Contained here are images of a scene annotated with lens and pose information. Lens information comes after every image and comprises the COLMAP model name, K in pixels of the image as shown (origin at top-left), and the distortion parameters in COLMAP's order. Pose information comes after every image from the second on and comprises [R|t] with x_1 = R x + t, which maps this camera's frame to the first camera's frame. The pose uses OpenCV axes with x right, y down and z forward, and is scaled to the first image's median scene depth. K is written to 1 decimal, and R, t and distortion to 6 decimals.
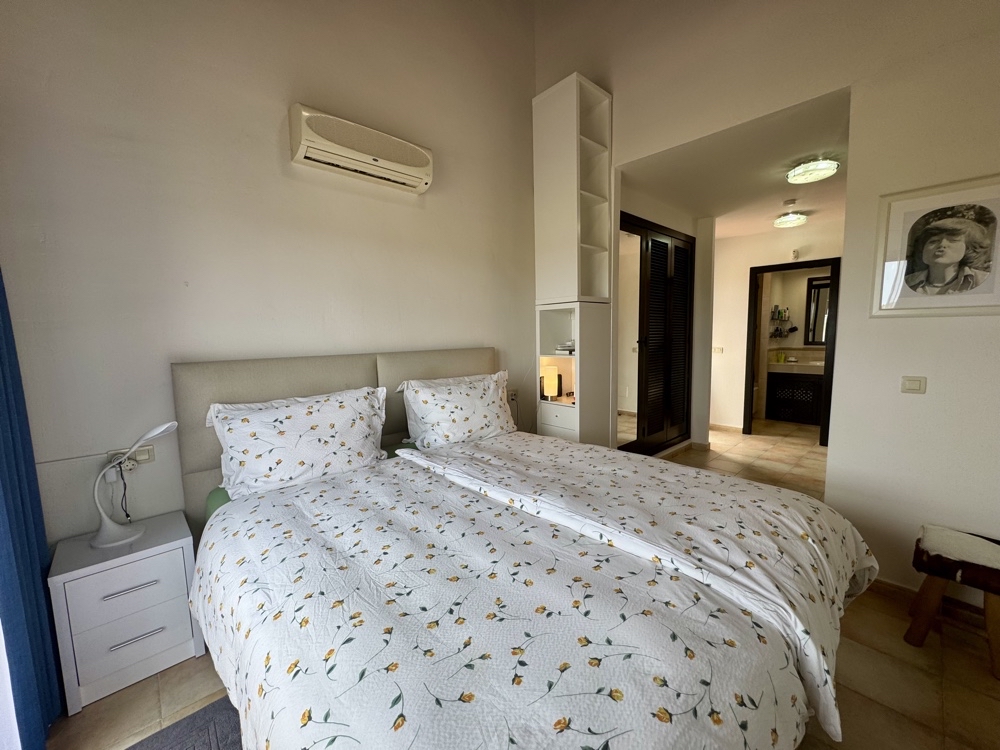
lens RADIAL K [[399.8, 0, 501.0], [0, 399.8, 373.7], [0, 0, 1]] dist [-0.003162, -0.000001]
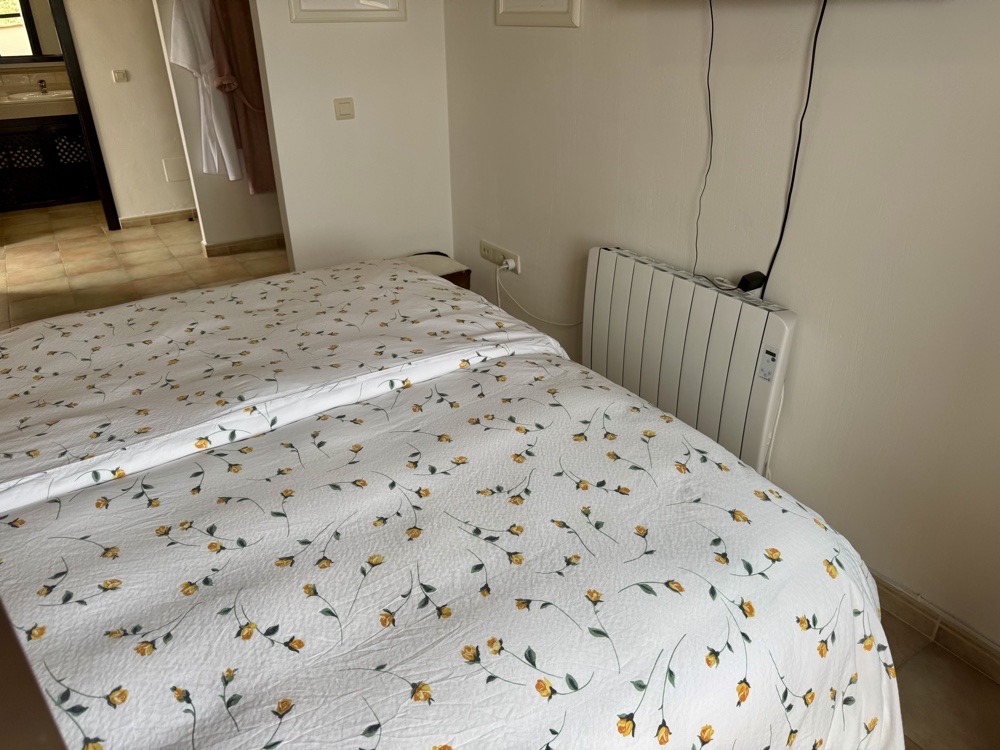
lens RADIAL K [[700.8, 0, 498.9], [0, 700.8, 375.5], [0, 0, 1]] dist [0.037329, -0.010187]
pose [[0.172438, -0.434292, 0.884113, -0.685426], [0.108498, 0.900471, 0.421166, -0.083380], [-0.979027, 0.023299, 0.202395, 0.506156]]
